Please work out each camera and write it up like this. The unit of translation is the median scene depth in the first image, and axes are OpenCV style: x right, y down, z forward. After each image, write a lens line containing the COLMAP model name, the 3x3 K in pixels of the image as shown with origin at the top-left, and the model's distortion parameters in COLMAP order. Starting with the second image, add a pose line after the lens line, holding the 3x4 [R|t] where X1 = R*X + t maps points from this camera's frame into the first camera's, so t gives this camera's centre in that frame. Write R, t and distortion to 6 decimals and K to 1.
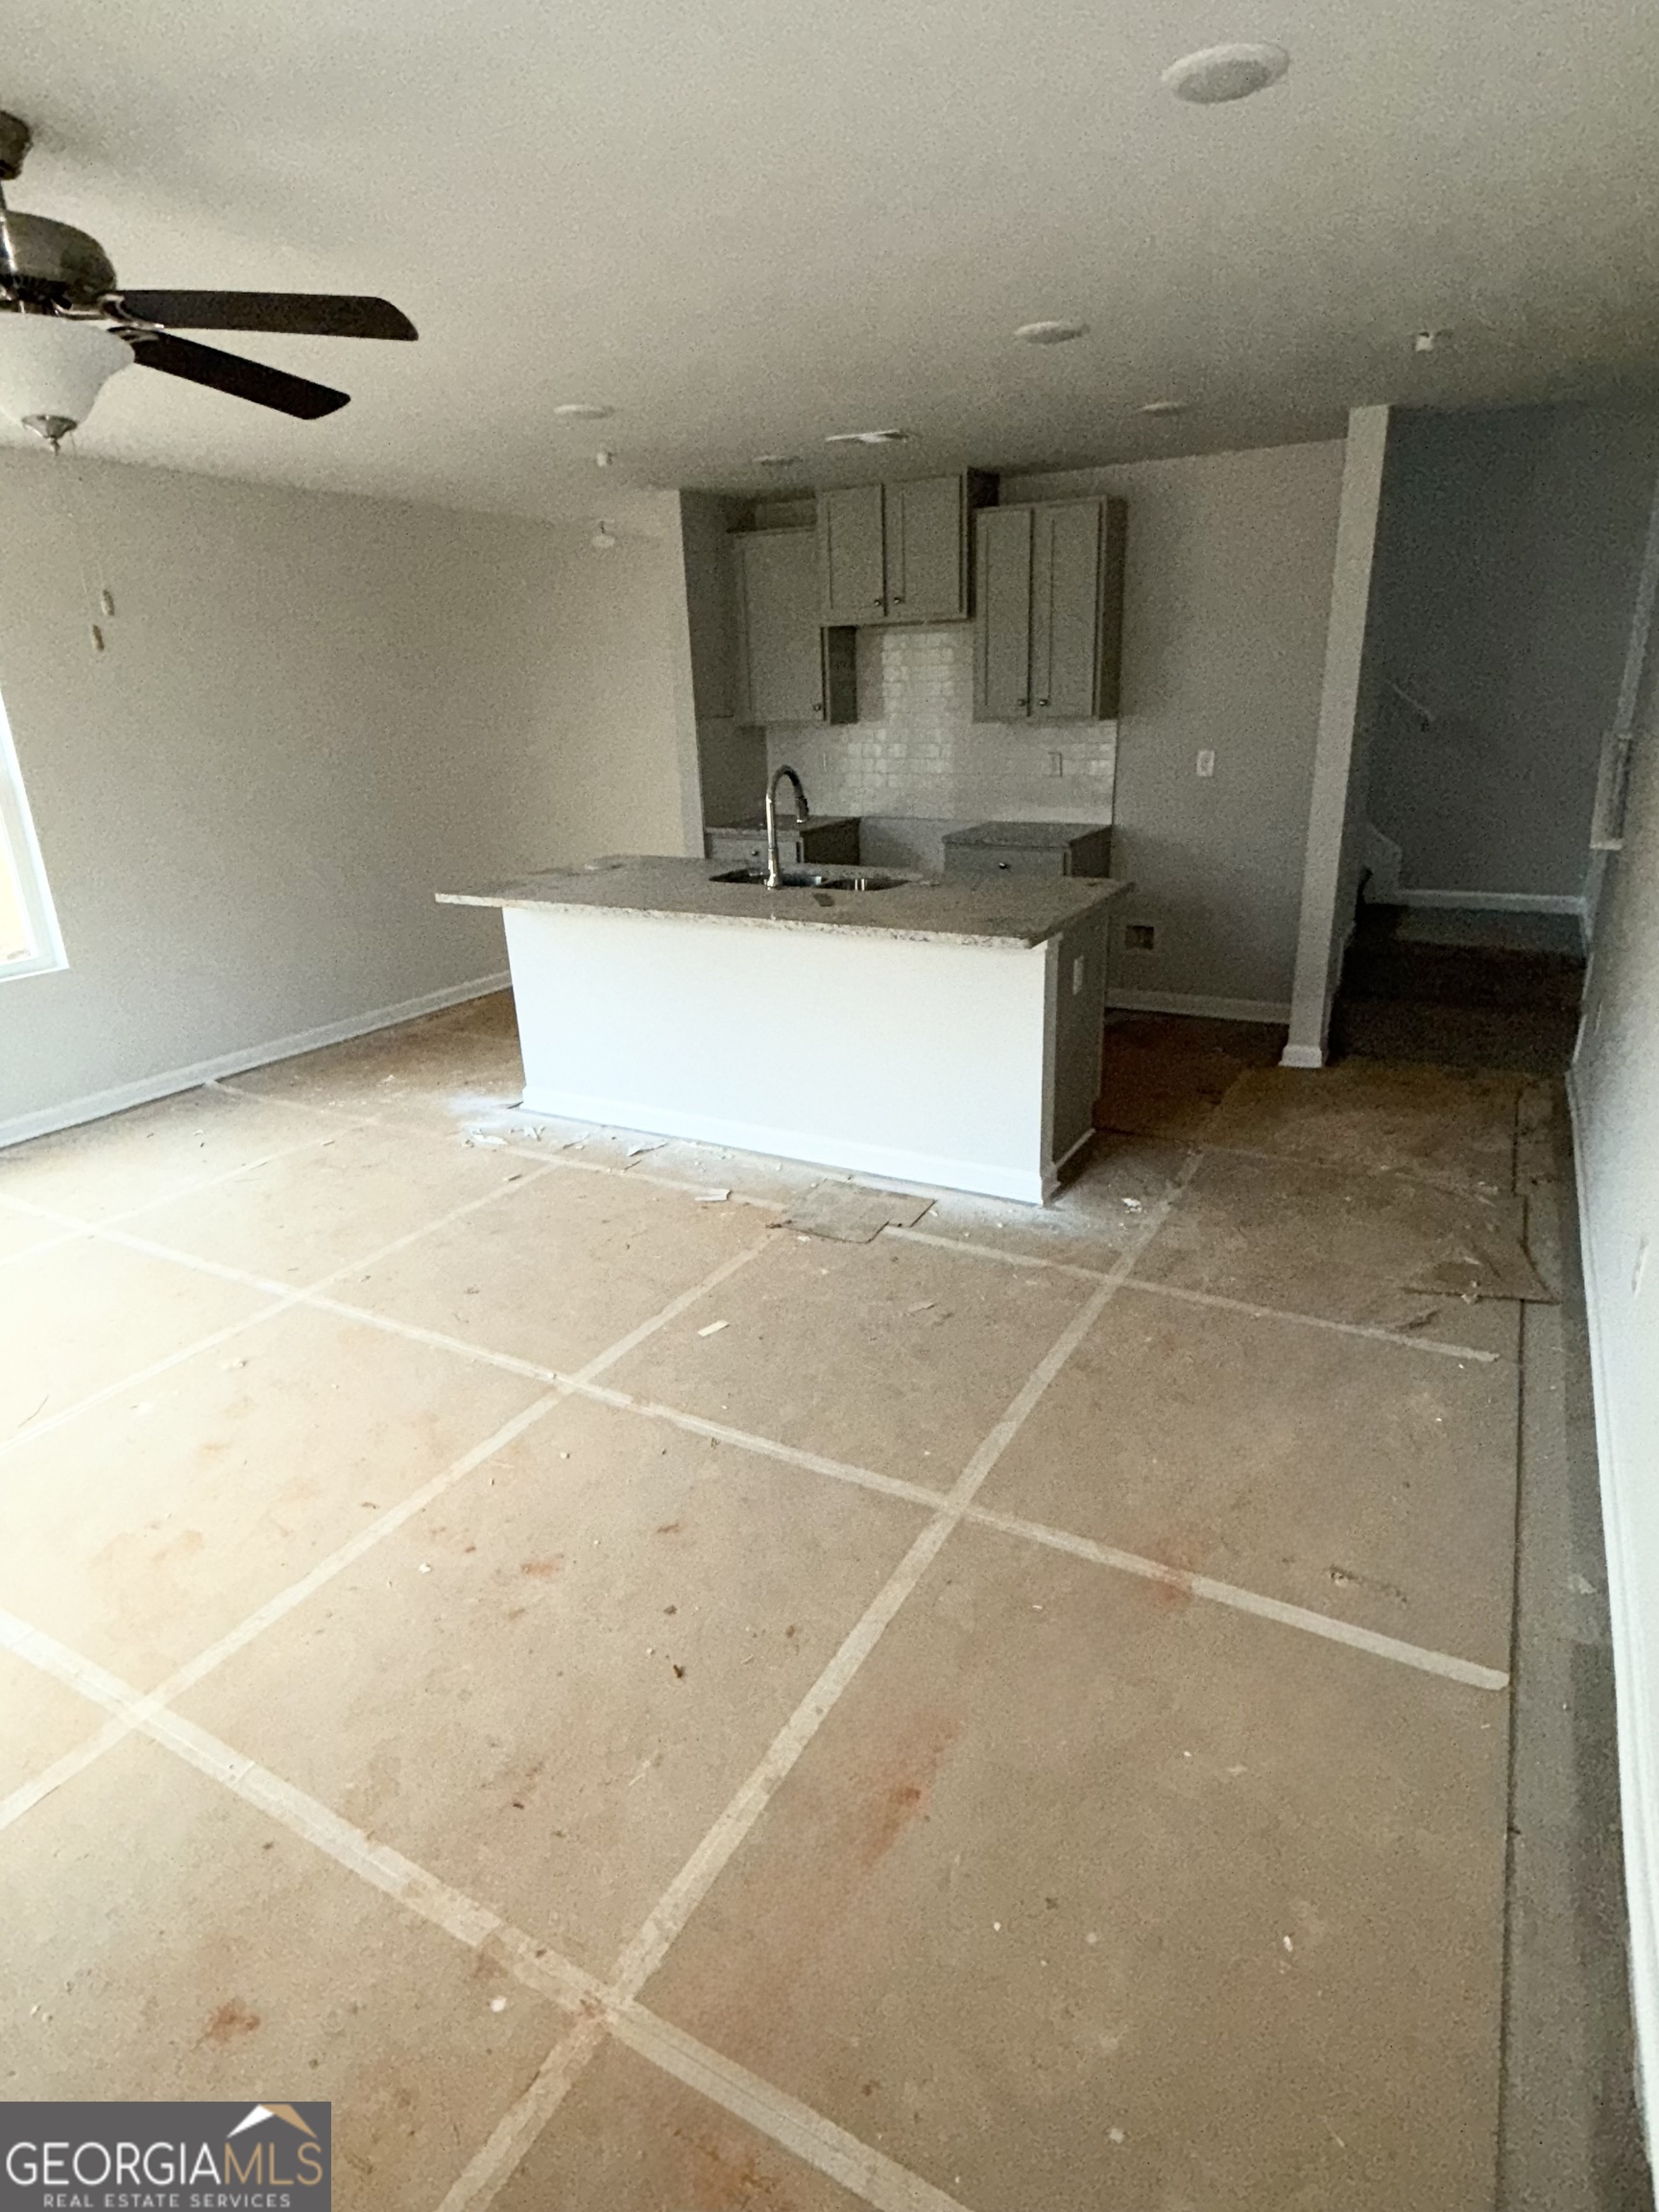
lens RADIAL K [[1196.7, 0, 832.8], [0, 1196.7, 1107.6], [0, 0, 1]] dist [0.004029, -0.000918]
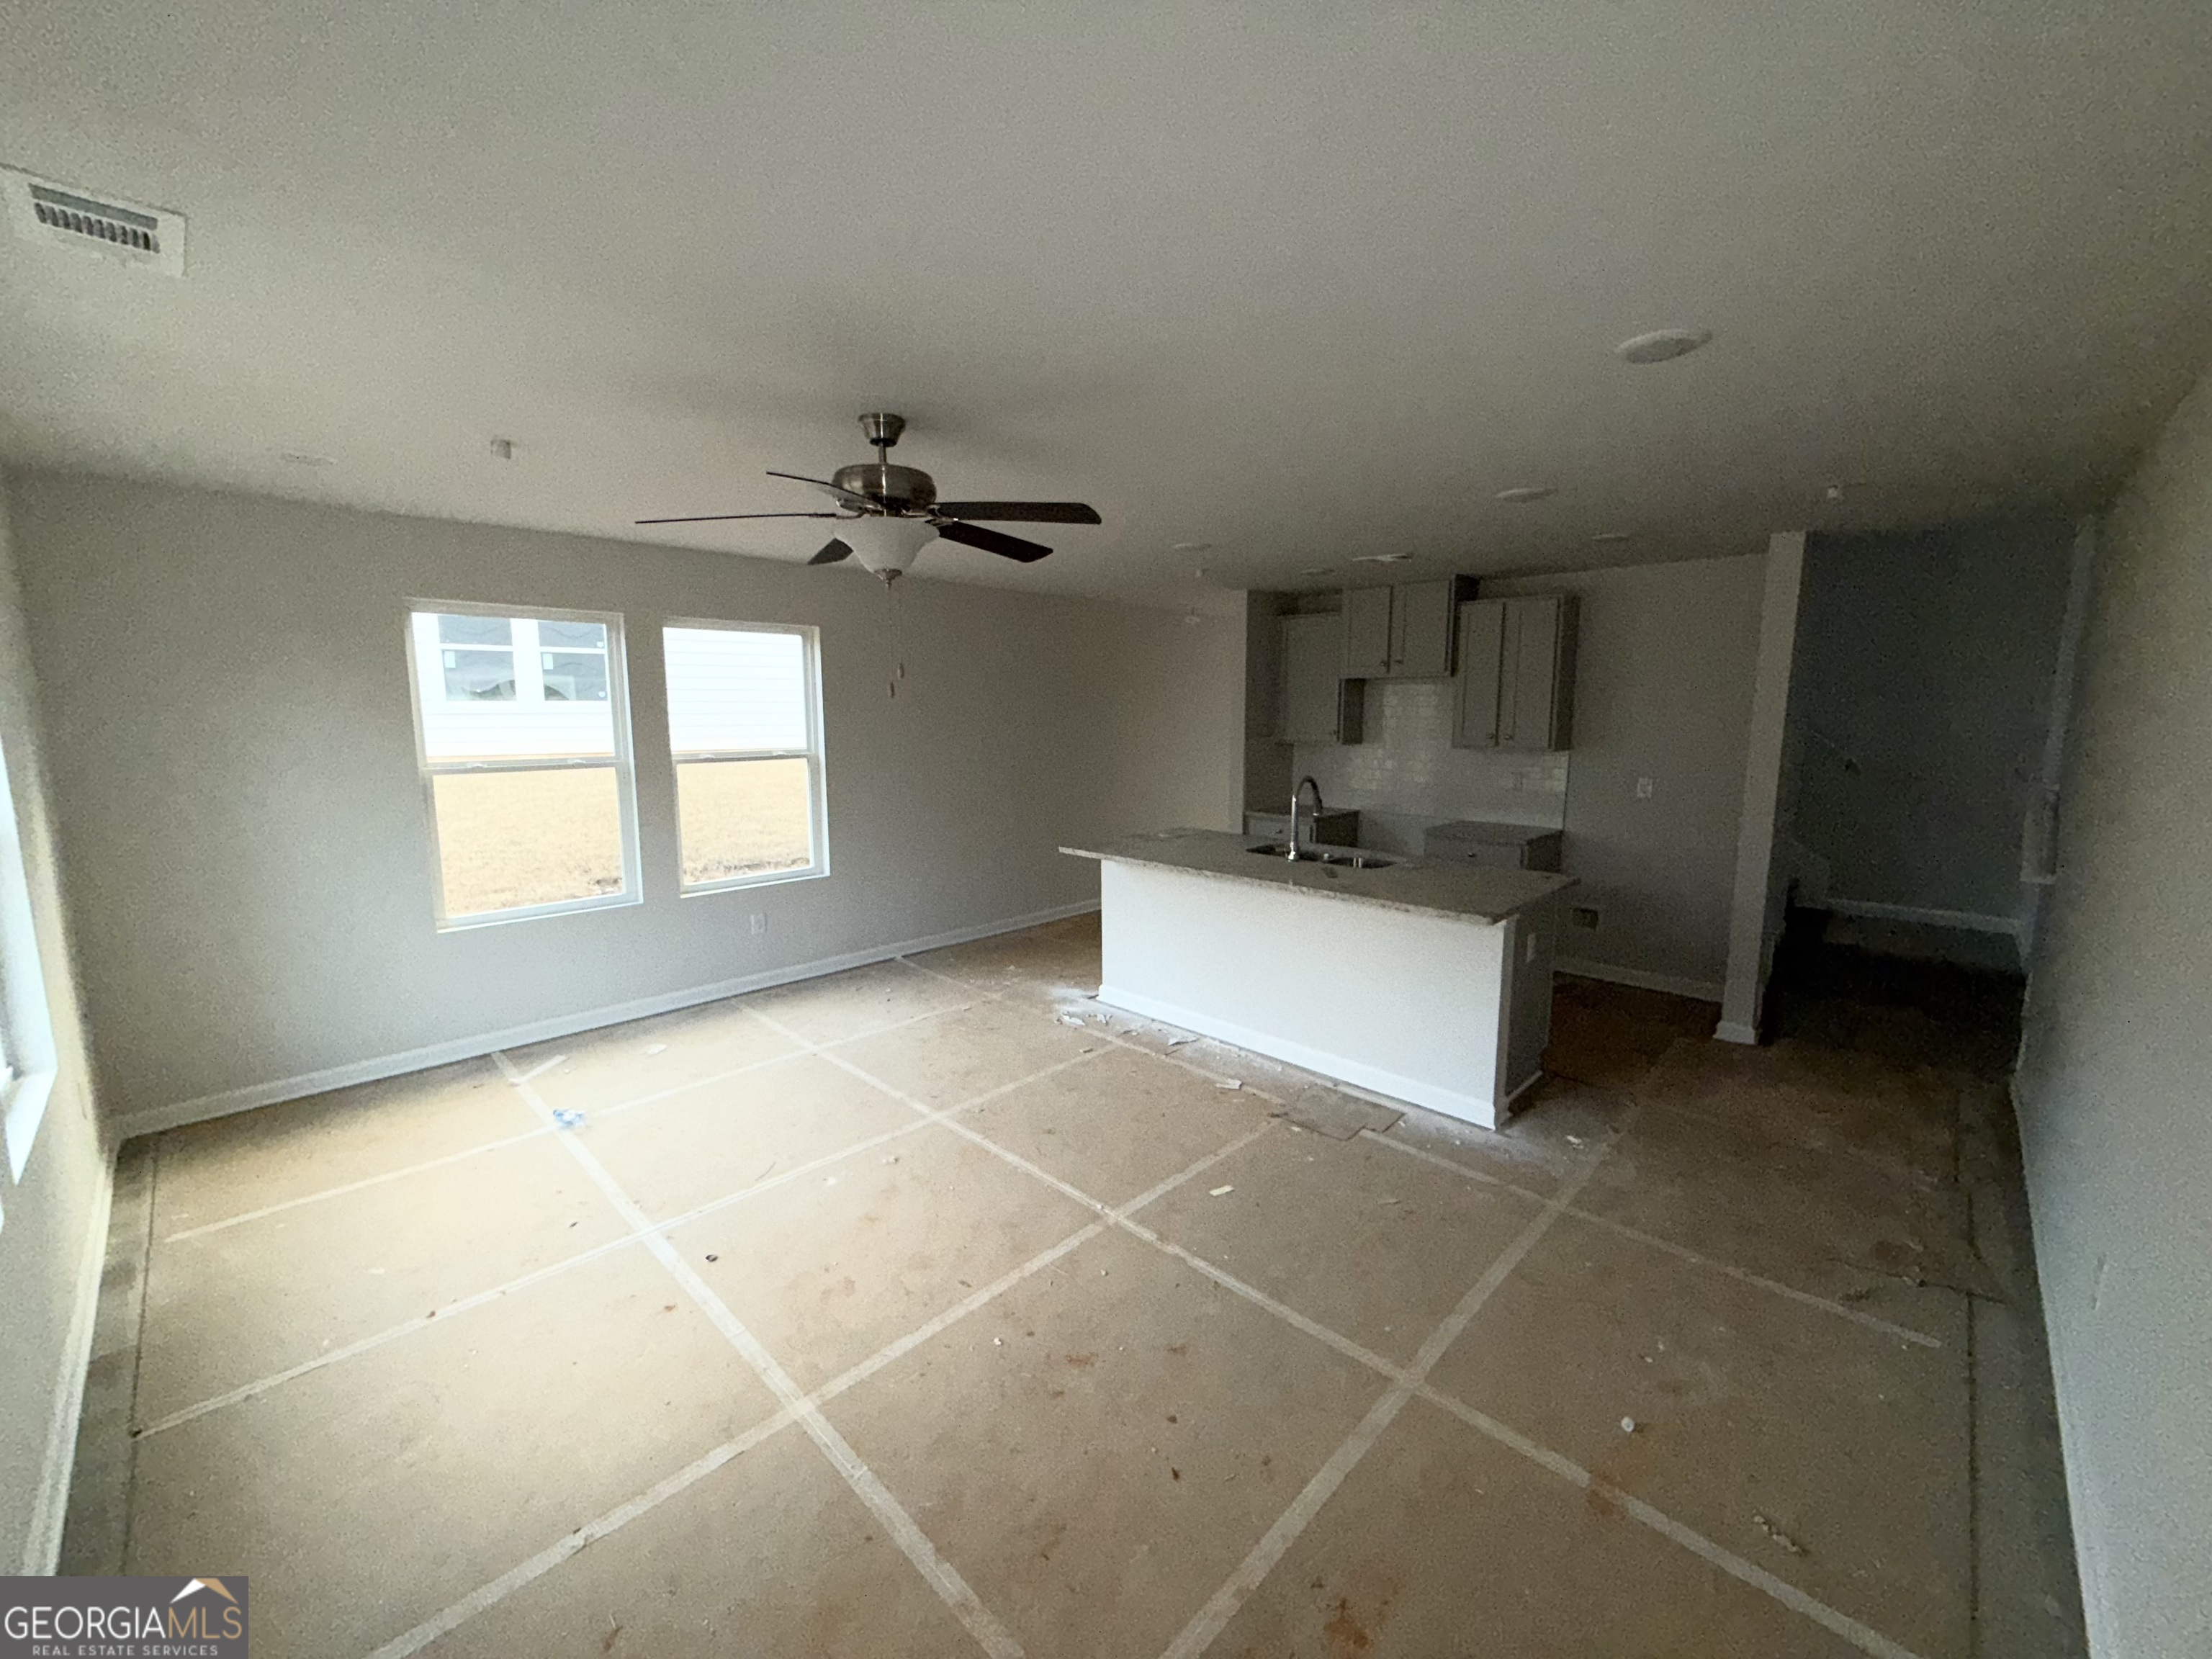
lens RADIAL K [[877.1, 0, 1102.4], [0, 877.1, 831.1], [0, 0, 1]] dist [0.003561, -0.000203]
pose [[0.964485, 0.068447, -0.255114, -0.005469], [-0.117151, 0.976498, -0.180907, -0.008520], [0.236735, 0.204369, 0.949837, -0.021203]]
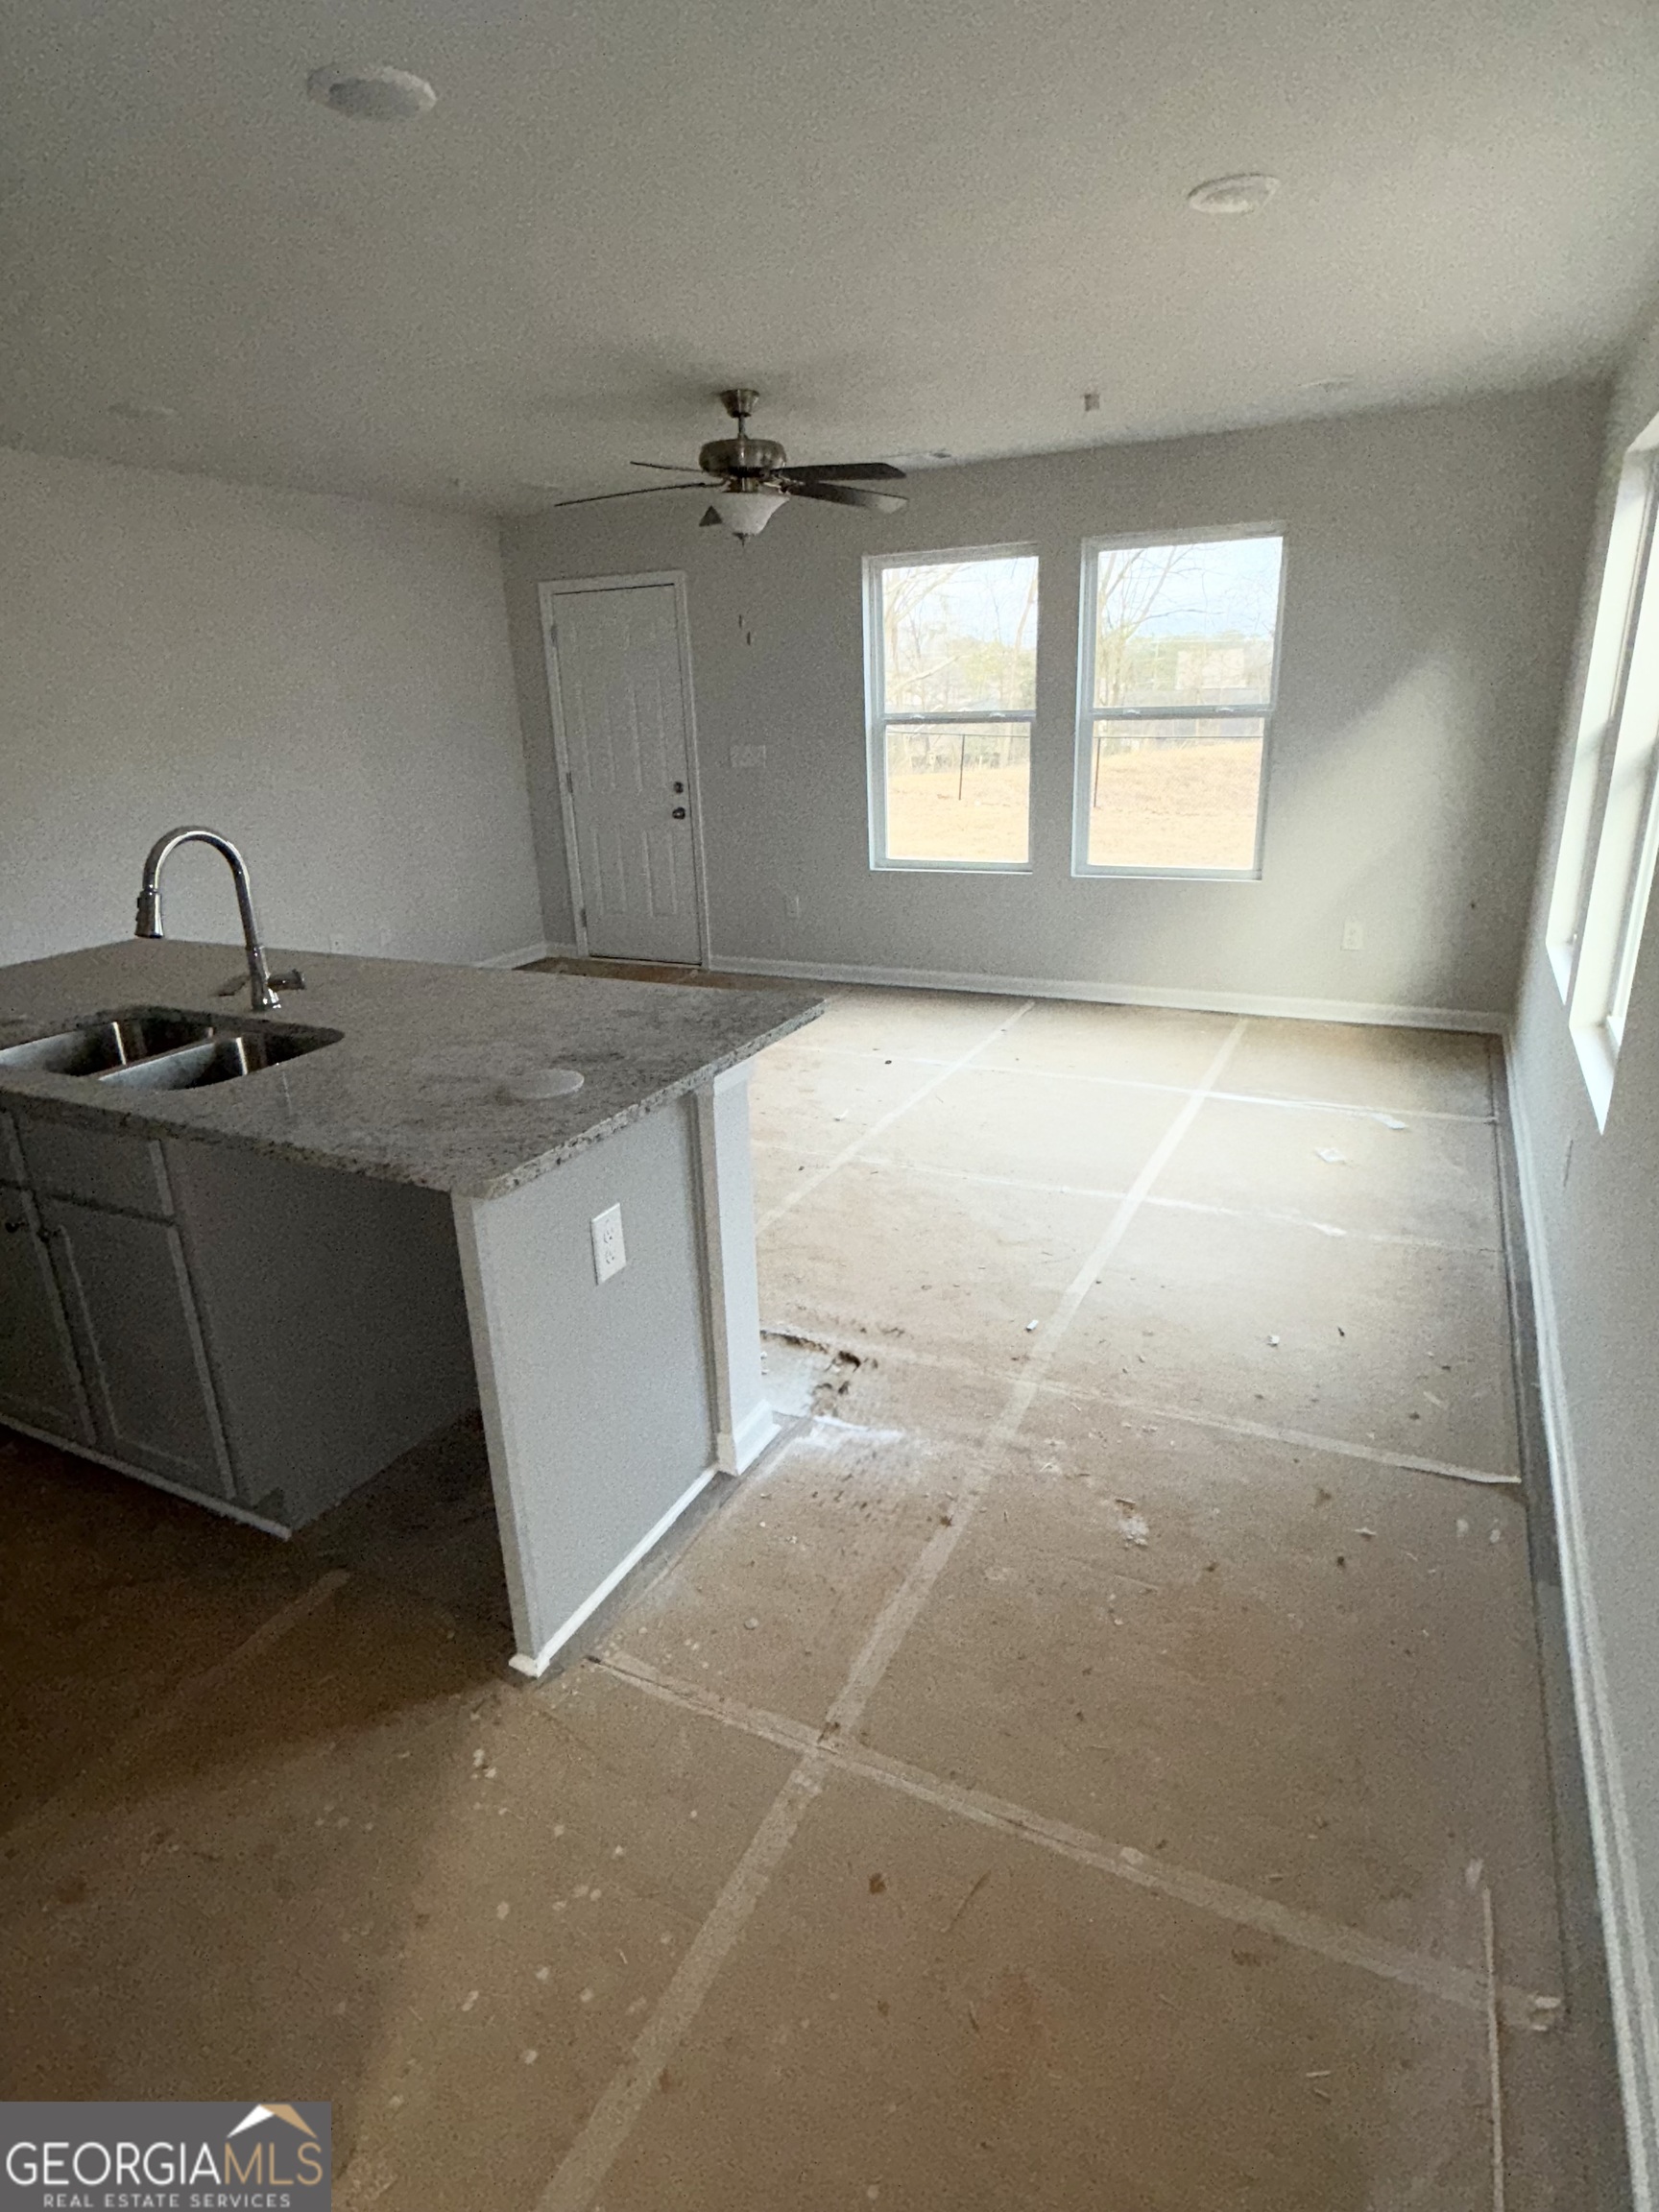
lens RADIAL K [[1196.7, 0, 832.8], [0, 1196.7, 1107.6], [0, 0, 1]] dist [0.004029, -0.000918]
pose [[-0.996894, 0.075074, -0.023775, -0.327112], [0.043049, 0.772340, 0.633749, -0.523227], [0.065941, 0.630758, -0.773173, 1.530104]]
